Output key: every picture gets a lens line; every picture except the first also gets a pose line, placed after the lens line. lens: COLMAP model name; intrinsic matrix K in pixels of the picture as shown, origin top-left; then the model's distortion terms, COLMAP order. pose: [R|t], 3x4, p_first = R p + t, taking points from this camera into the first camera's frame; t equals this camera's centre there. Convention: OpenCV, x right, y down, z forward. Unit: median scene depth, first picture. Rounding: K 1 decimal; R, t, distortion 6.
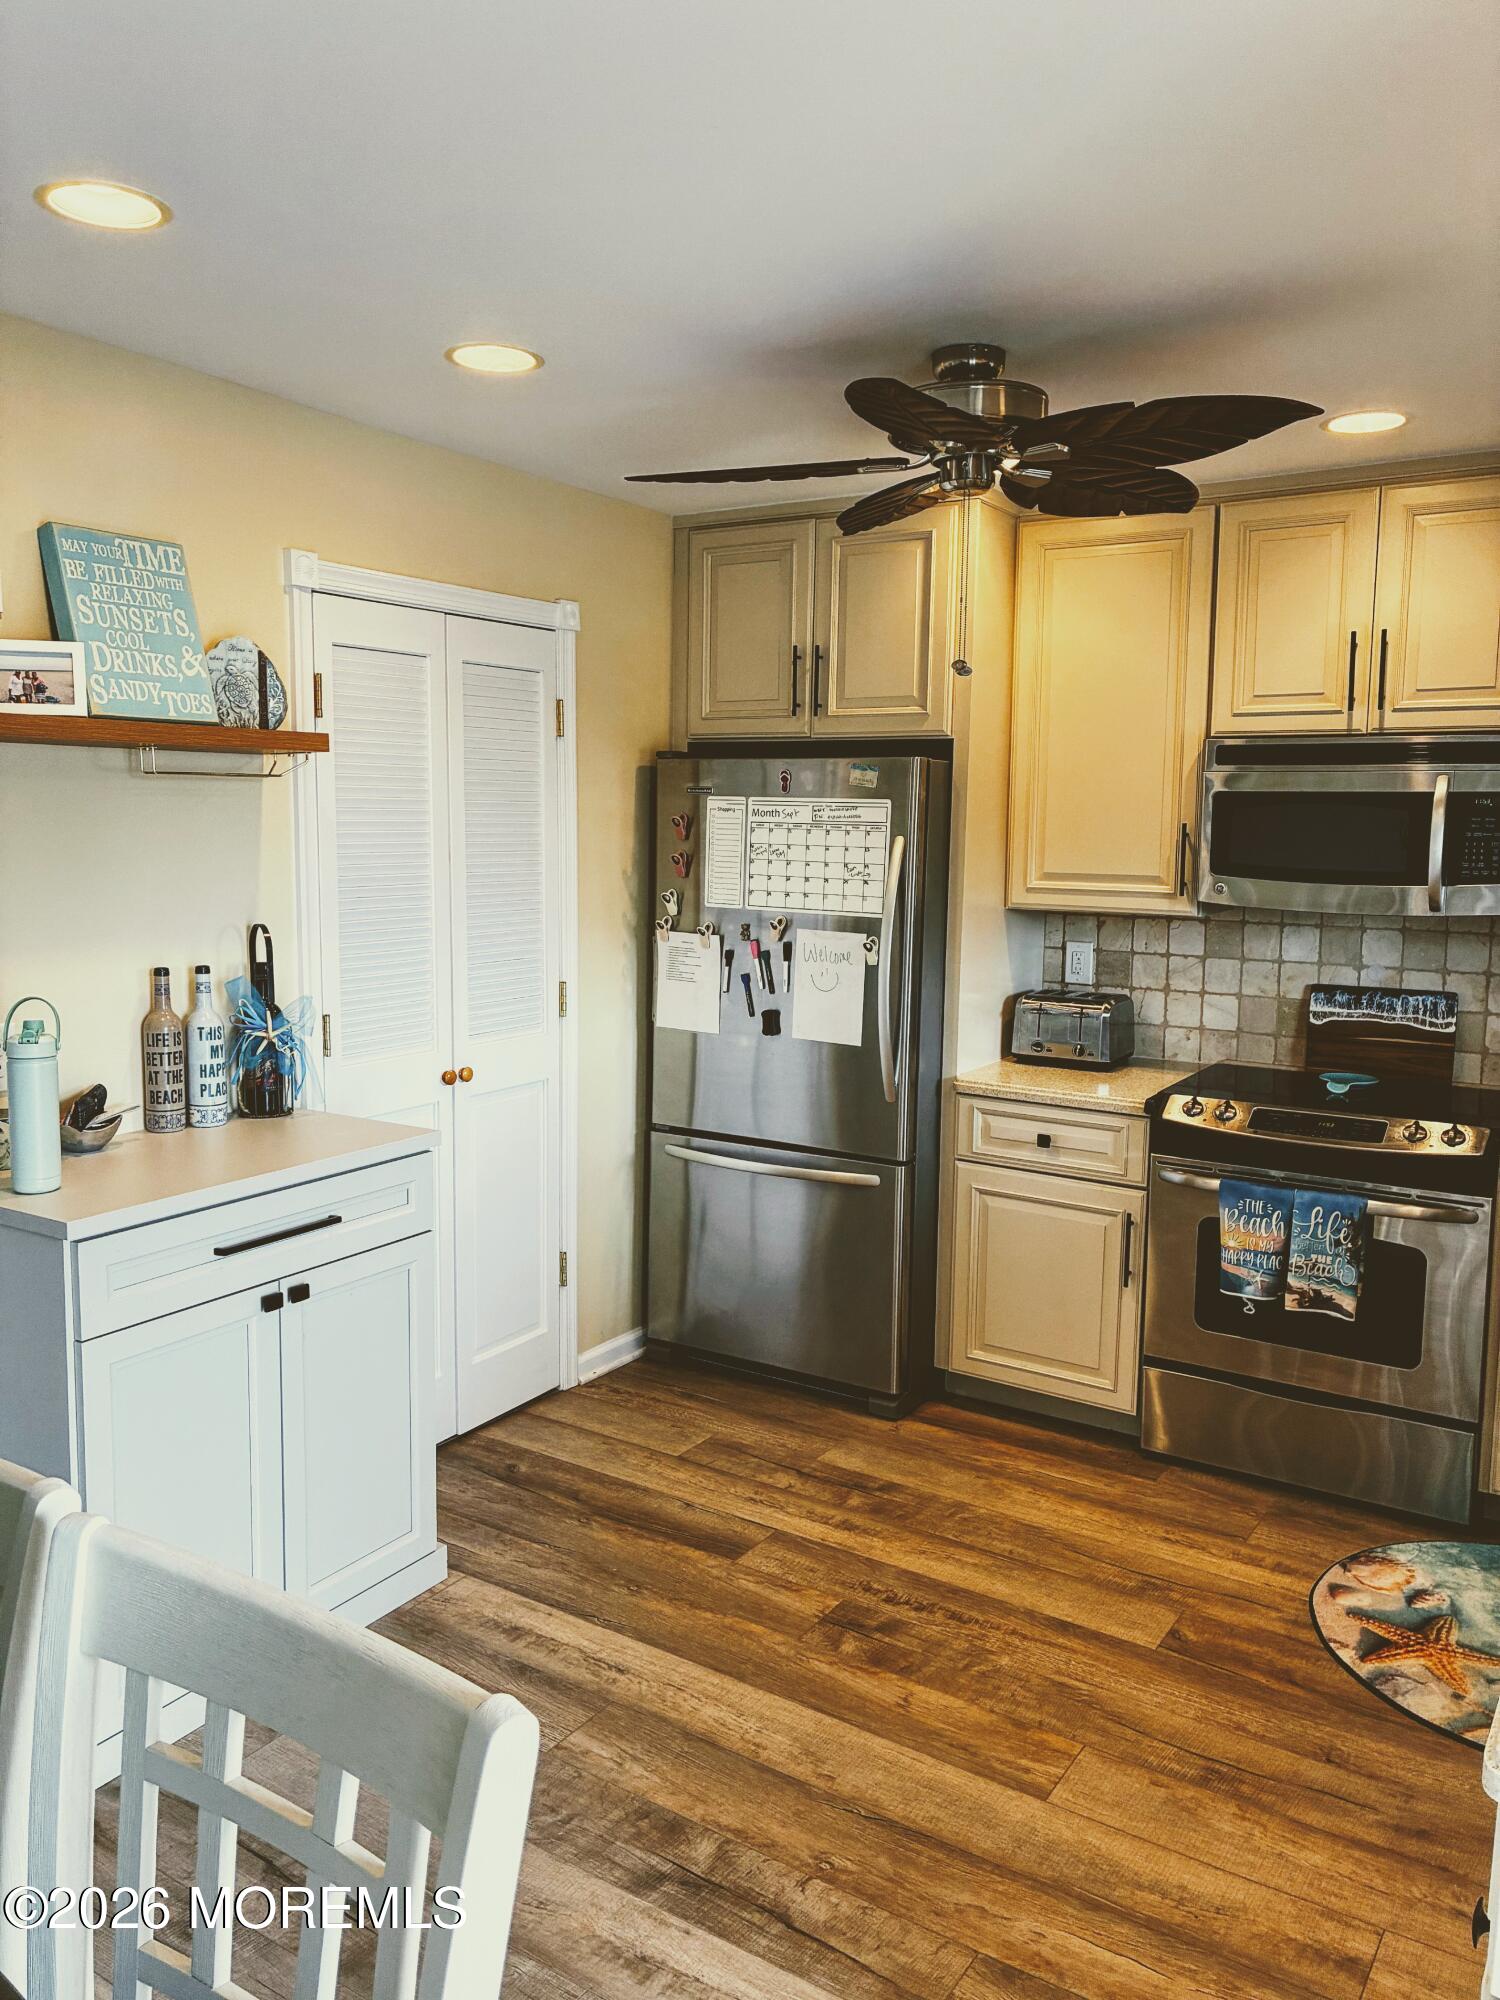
lens RADIAL K [[1512.6, 0, 750.0], [0, 1512.6, 1000.0], [0, 0, 1]] dist [0.072644, -0.115305]
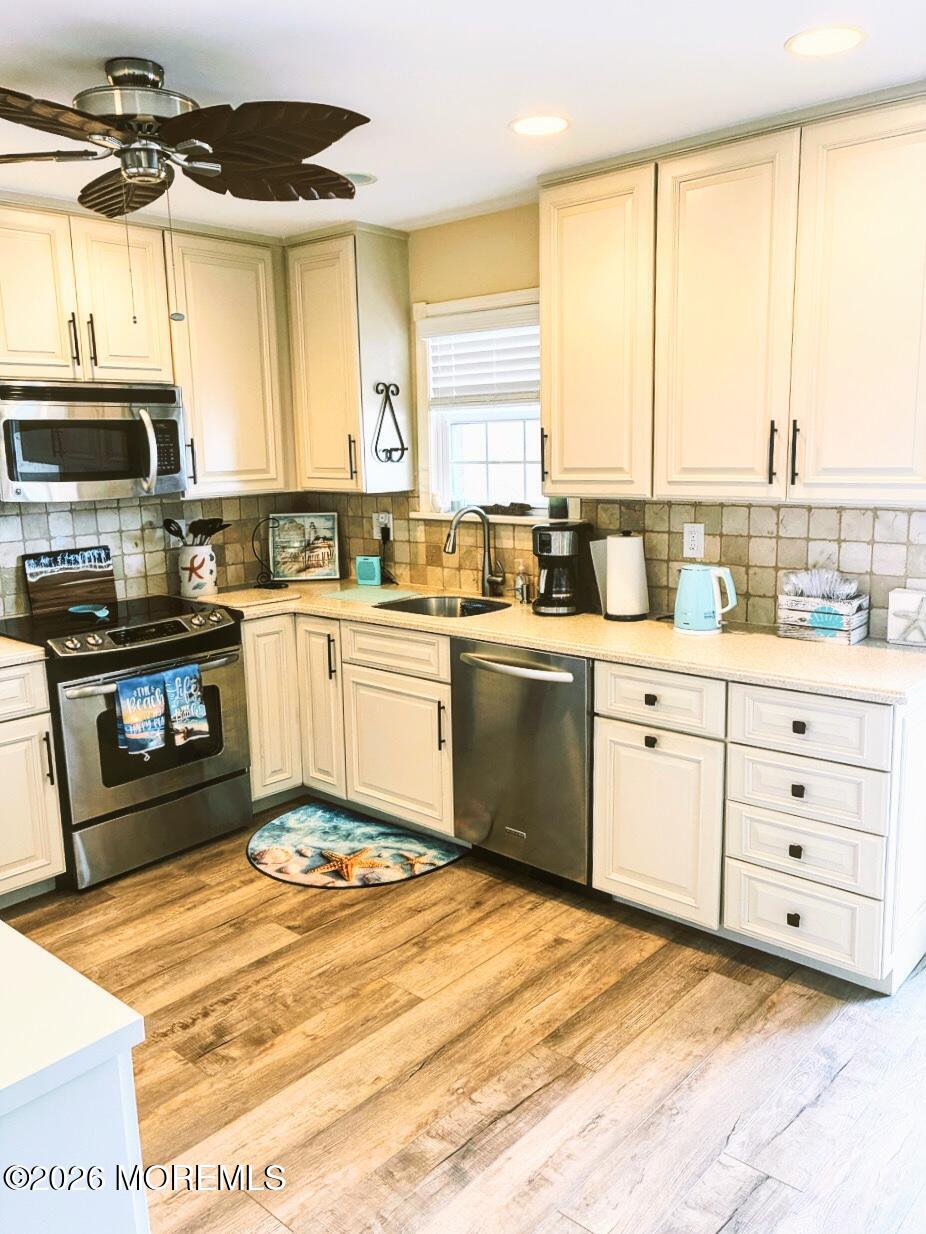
lens RADIAL K [[962.6, 0, 463.0], [0, 962.6, 617.0], [0, 0, 1]] dist [0.007513, -0.000394]
pose [[0.143213, -0.195811, 0.970128, -0.564451], [0.148347, 0.973405, 0.174573, -0.060768], [-0.978511, 0.118914, 0.168452, 0.524529]]
